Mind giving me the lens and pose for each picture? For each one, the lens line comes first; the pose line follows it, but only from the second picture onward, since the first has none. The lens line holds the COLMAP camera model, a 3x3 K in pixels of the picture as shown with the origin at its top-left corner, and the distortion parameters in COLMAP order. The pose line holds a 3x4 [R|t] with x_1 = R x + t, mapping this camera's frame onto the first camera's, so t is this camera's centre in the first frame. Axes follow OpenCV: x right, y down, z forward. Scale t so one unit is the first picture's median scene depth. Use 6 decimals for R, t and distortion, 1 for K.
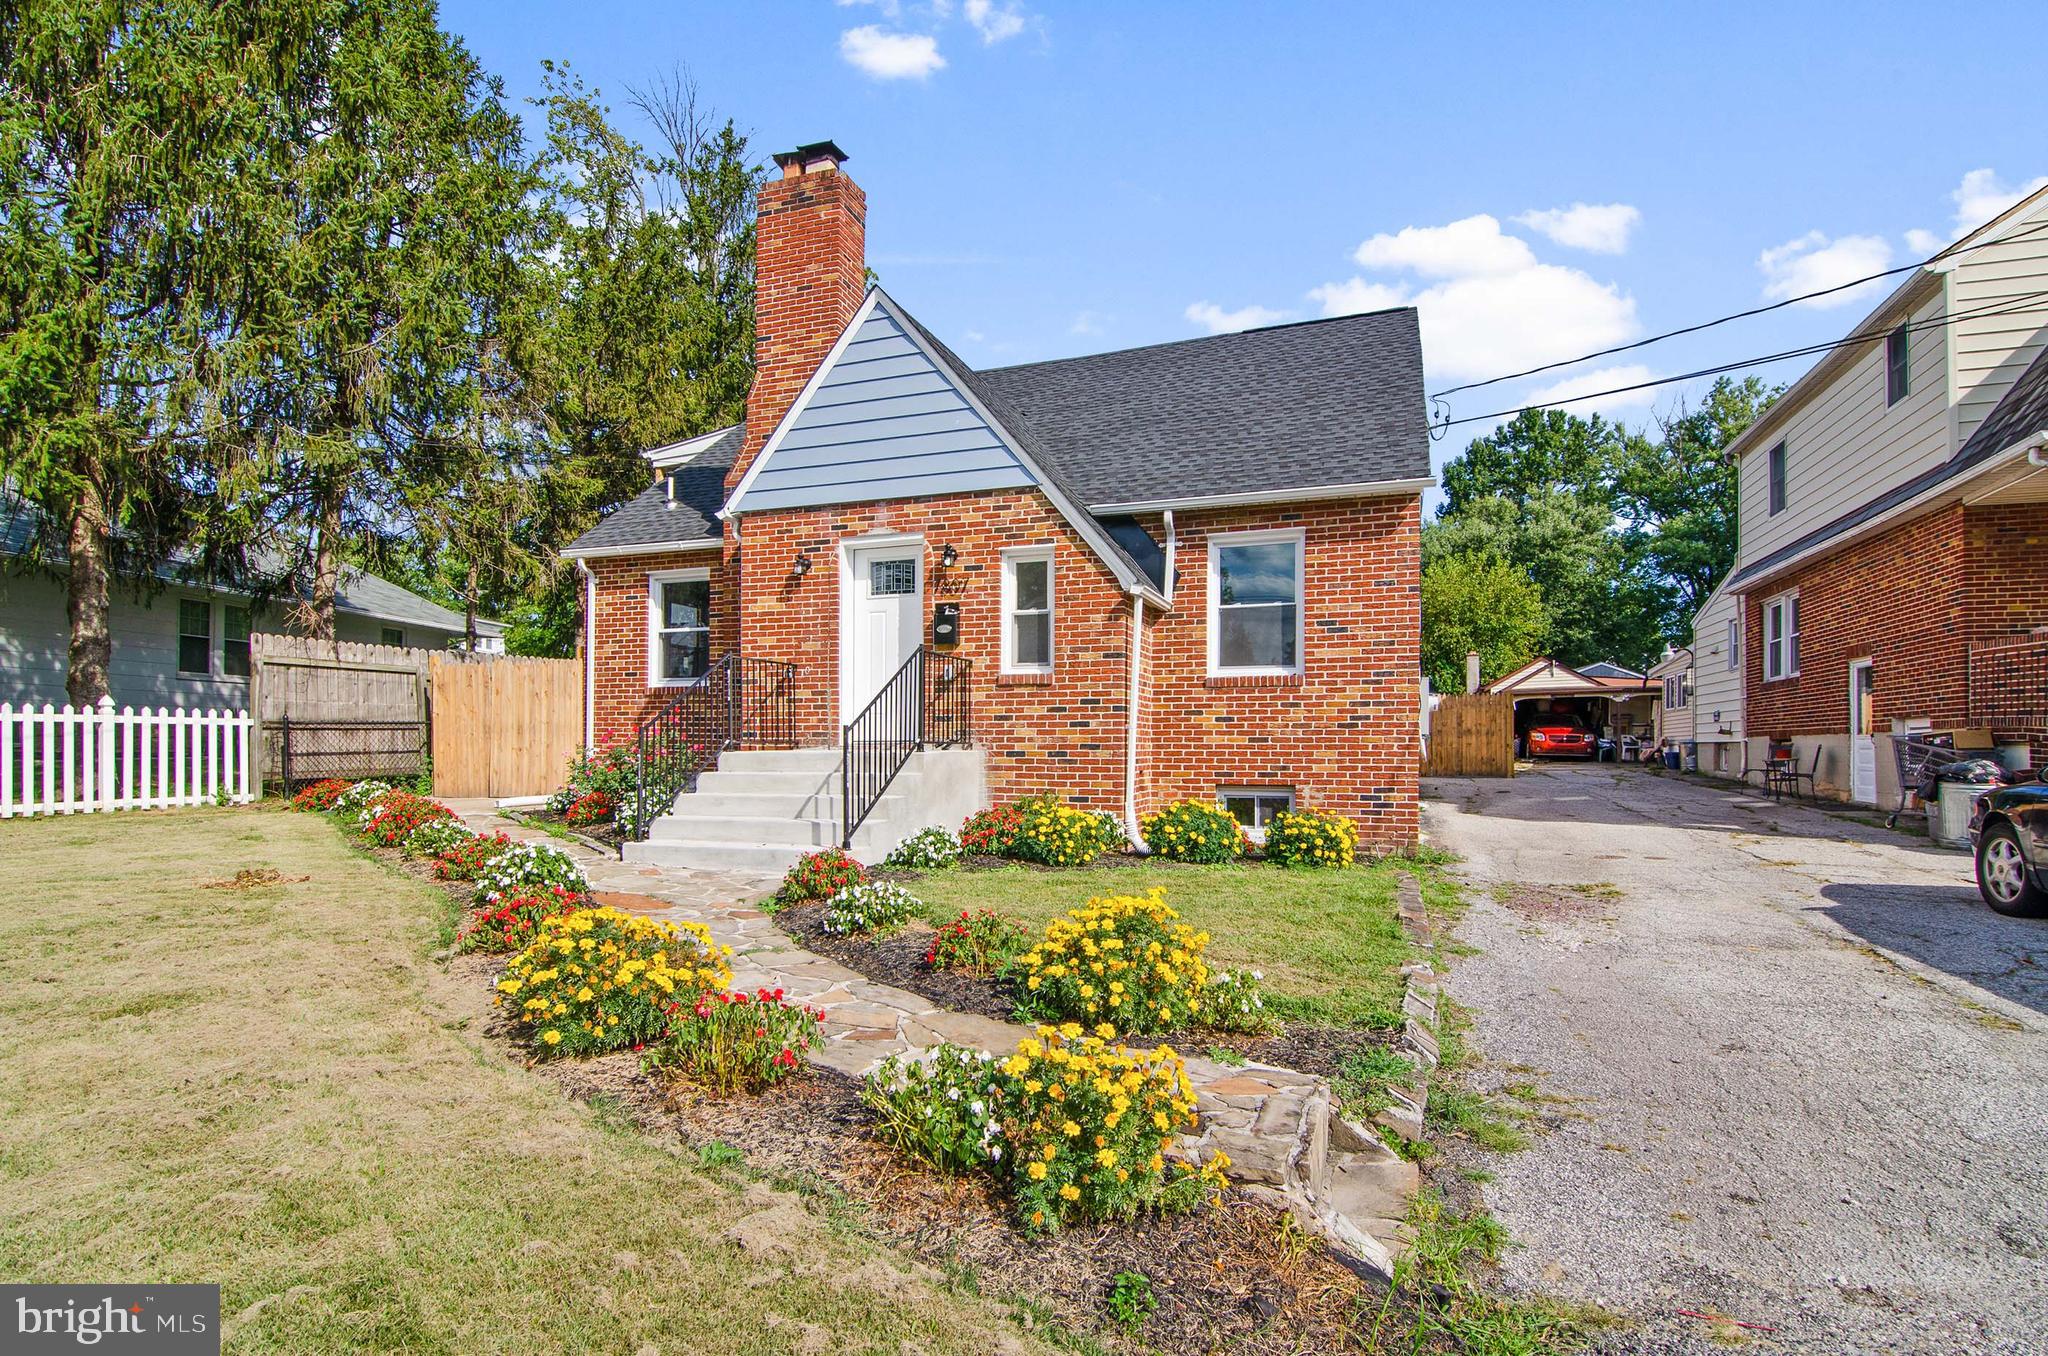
lens RADIAL K [[1002.2, 0, 1017.7], [0, 1002.2, 751.3], [0, 0, 1]] dist [-0.002188, -0.015608]
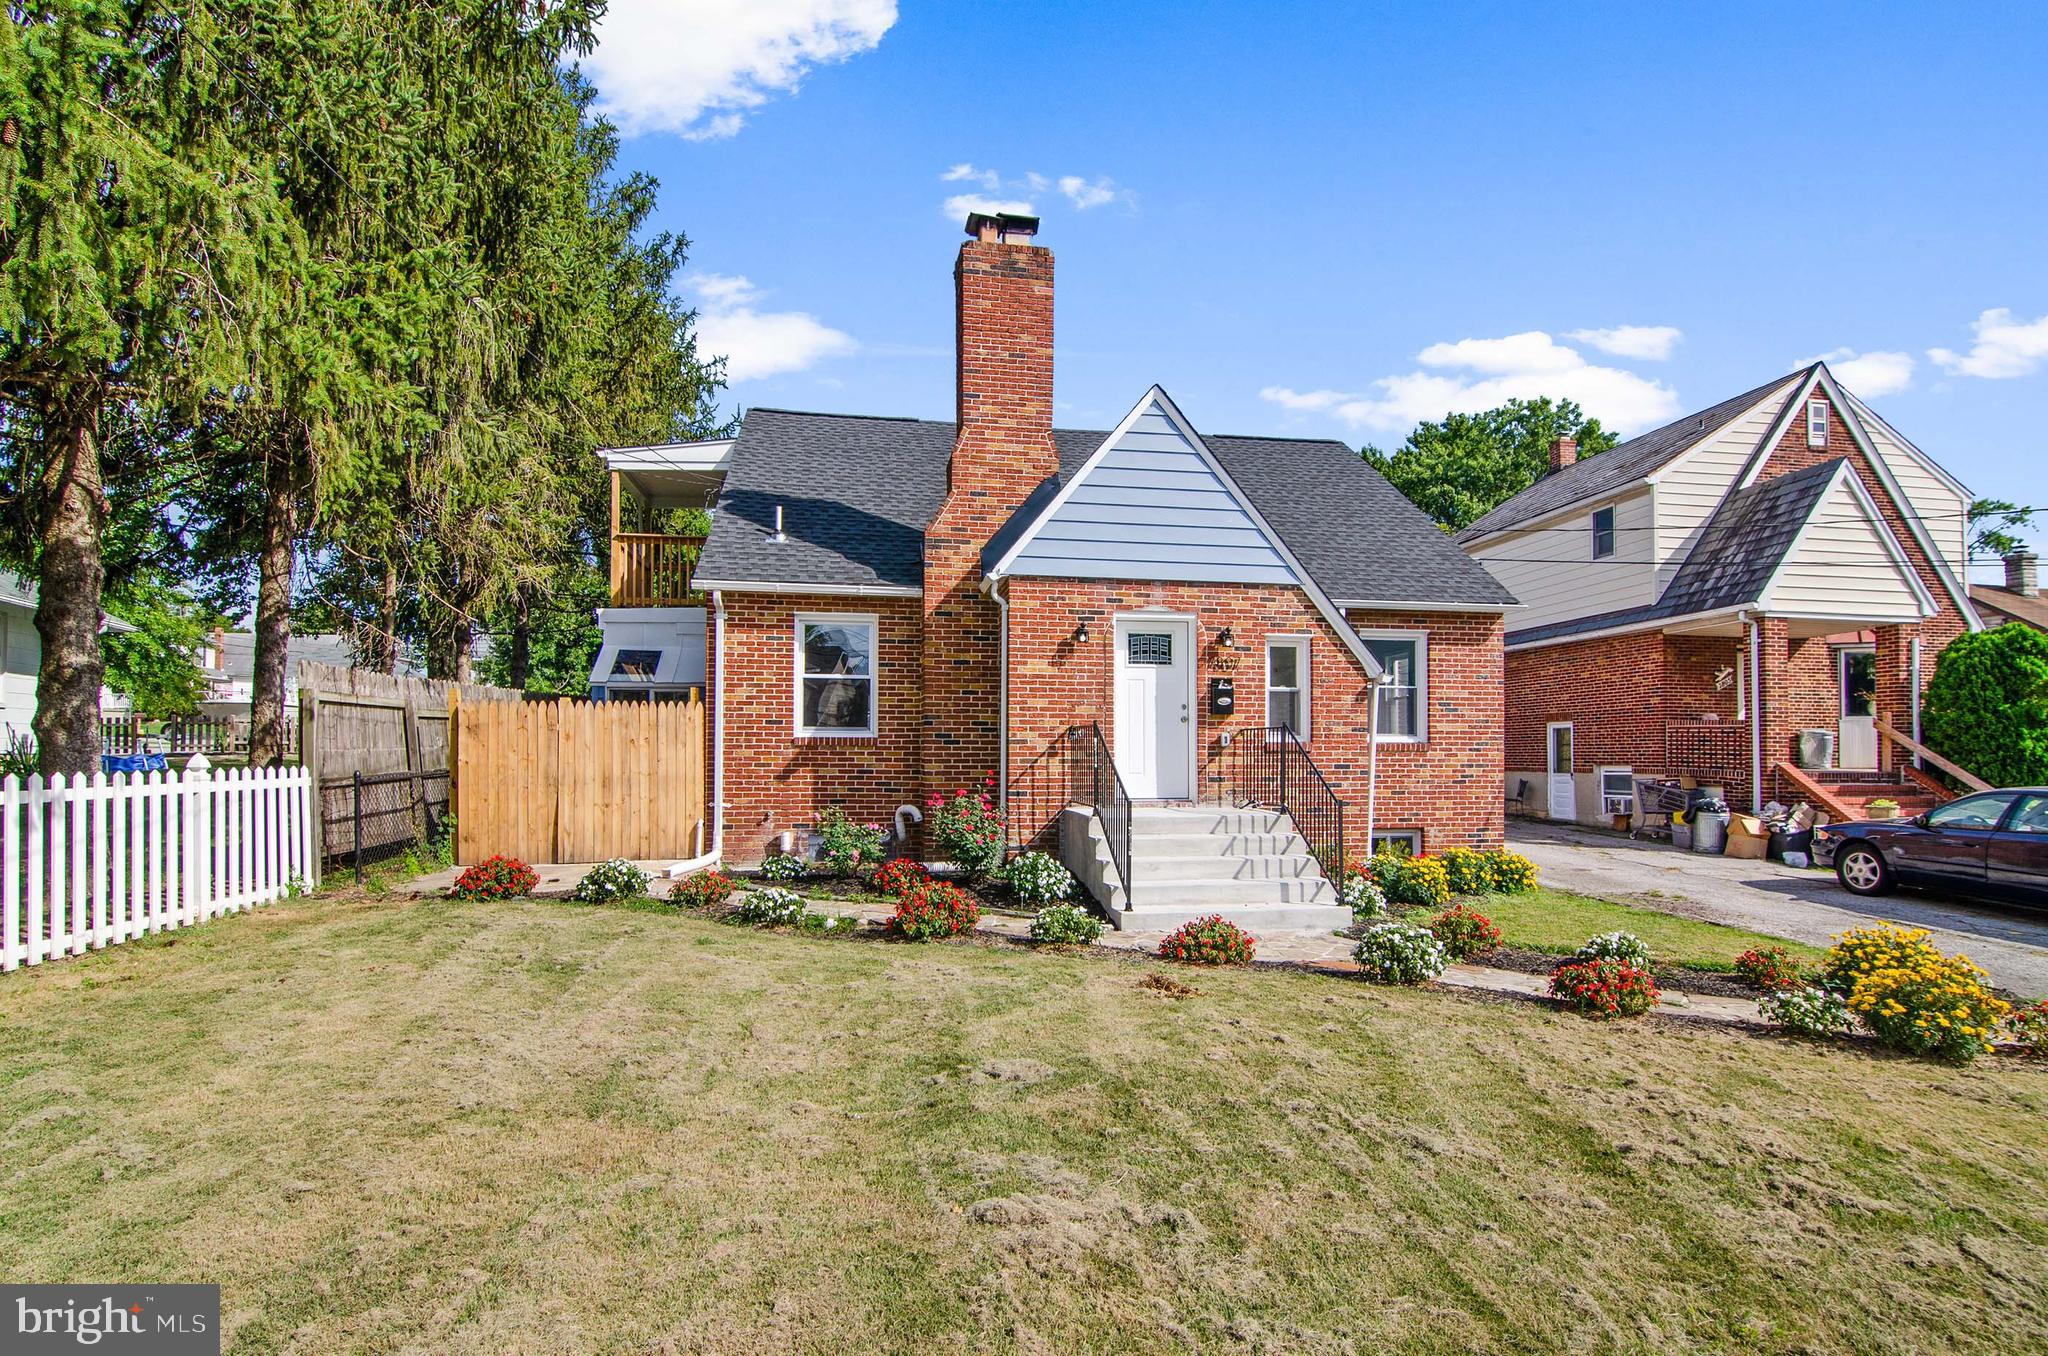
lens RADIAL K [[1002.2, 0, 1017.7], [0, 1002.2, 751.3], [0, 0, 1]] dist [-0.002188, -0.015608]
pose [[0.873686, 0.002445, 0.486485, -0.794729], [0.000176, 0.999986, -0.005343, -0.056545], [-0.486491, 0.004753, 0.873673, 0.113720]]
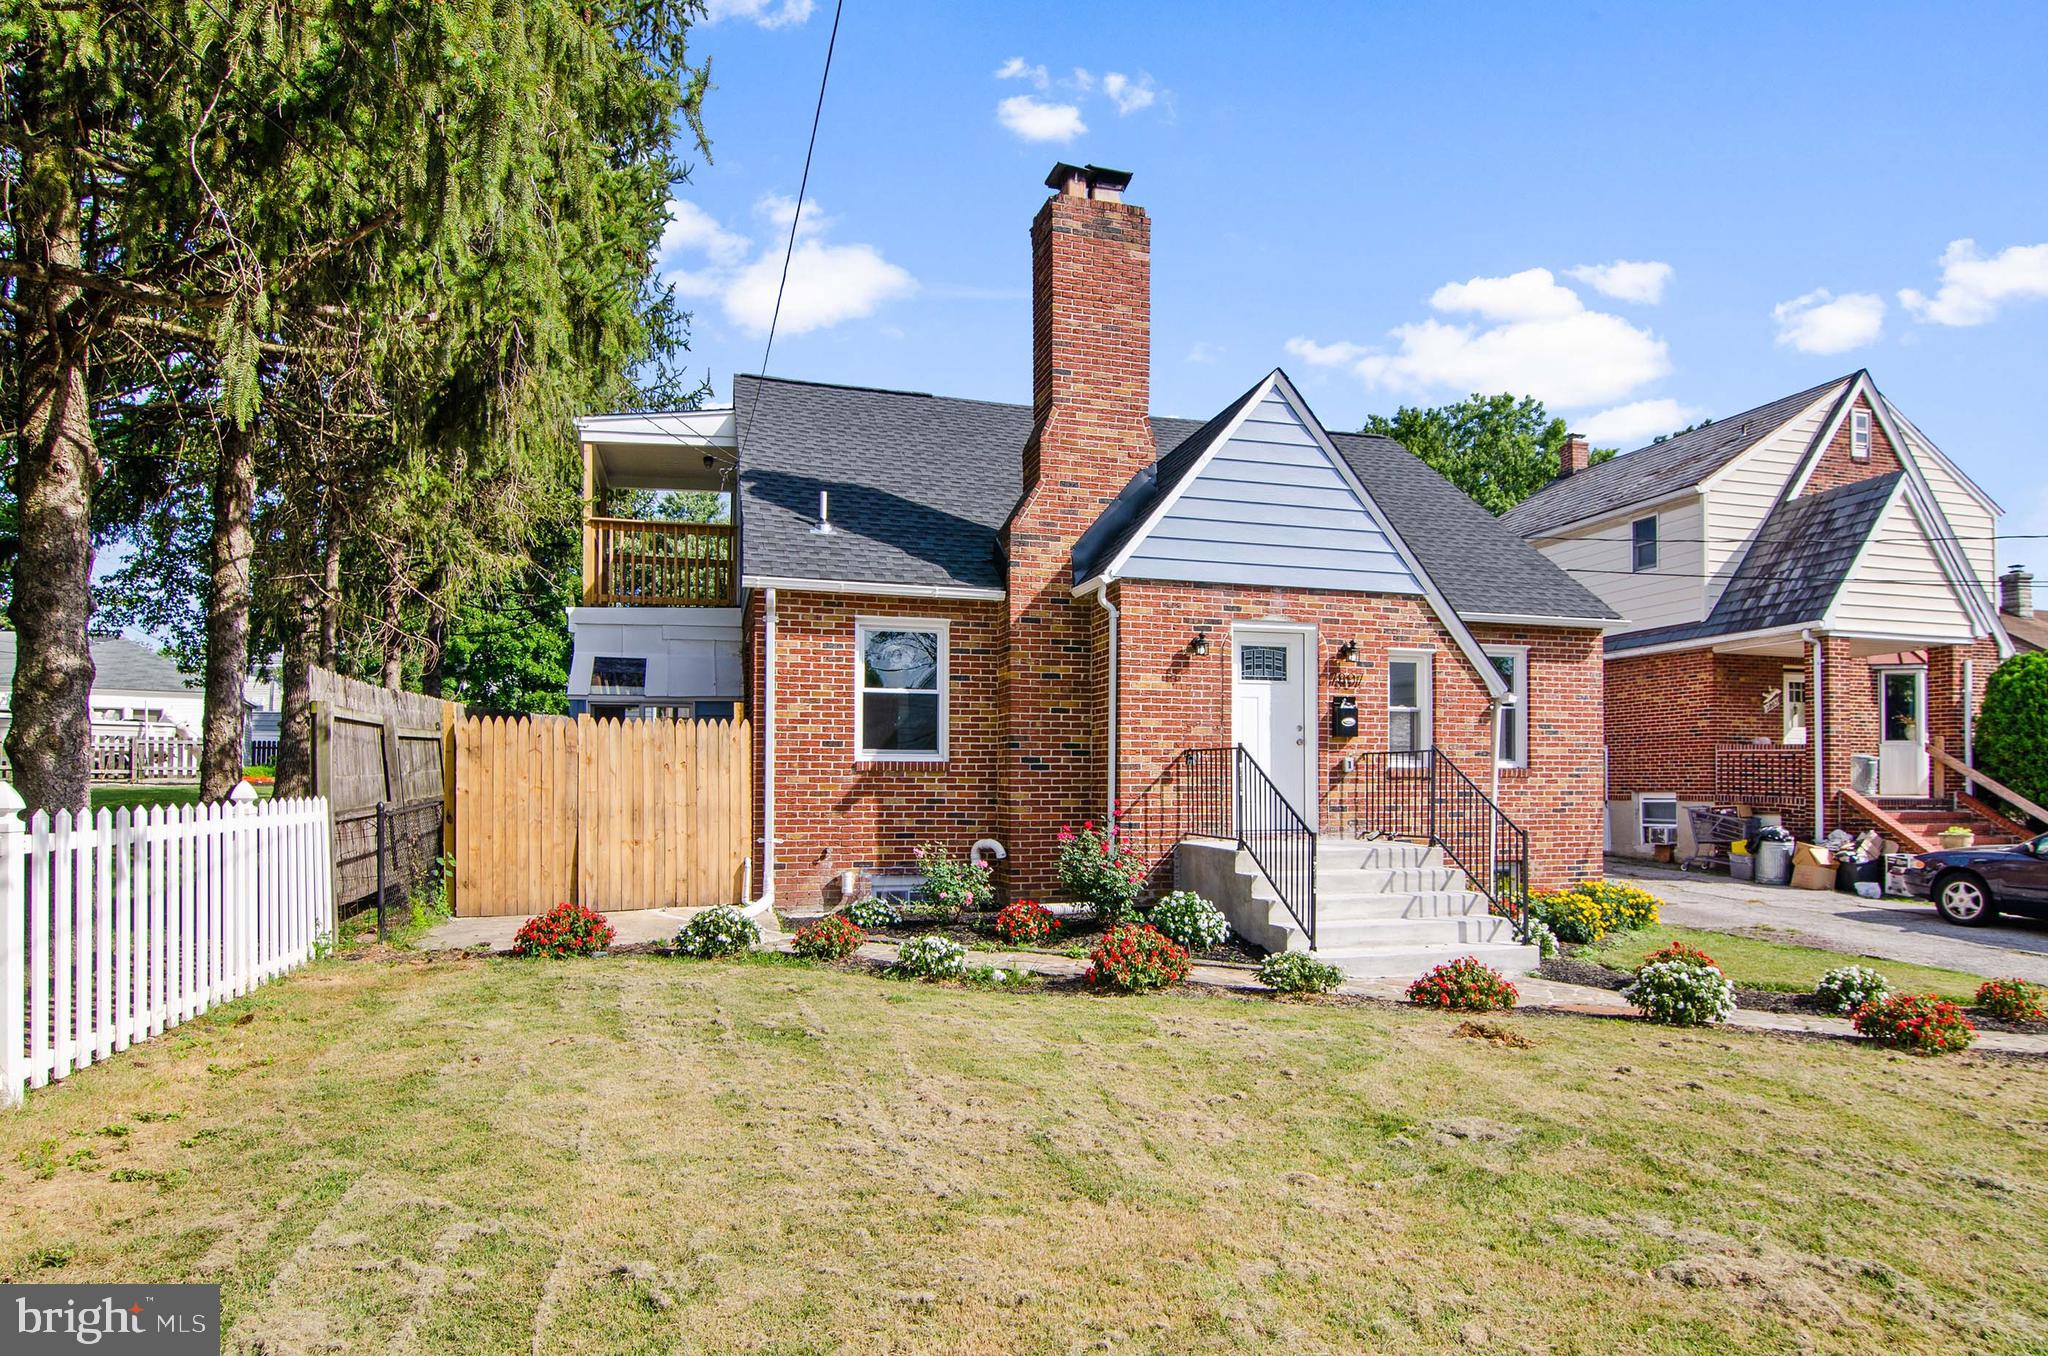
lens RADIAL K [[1147.0, 0, 1017.3], [0, 1147.0, 781.2], [0, 0, 1]] dist [0.001252, -0.019143]
pose [[0.810728, 0.000117, 0.585423, -0.991613], [0.001477, 0.999996, -0.002244, -0.056568], [-0.585422, 0.002684, 0.810725, 0.232931]]
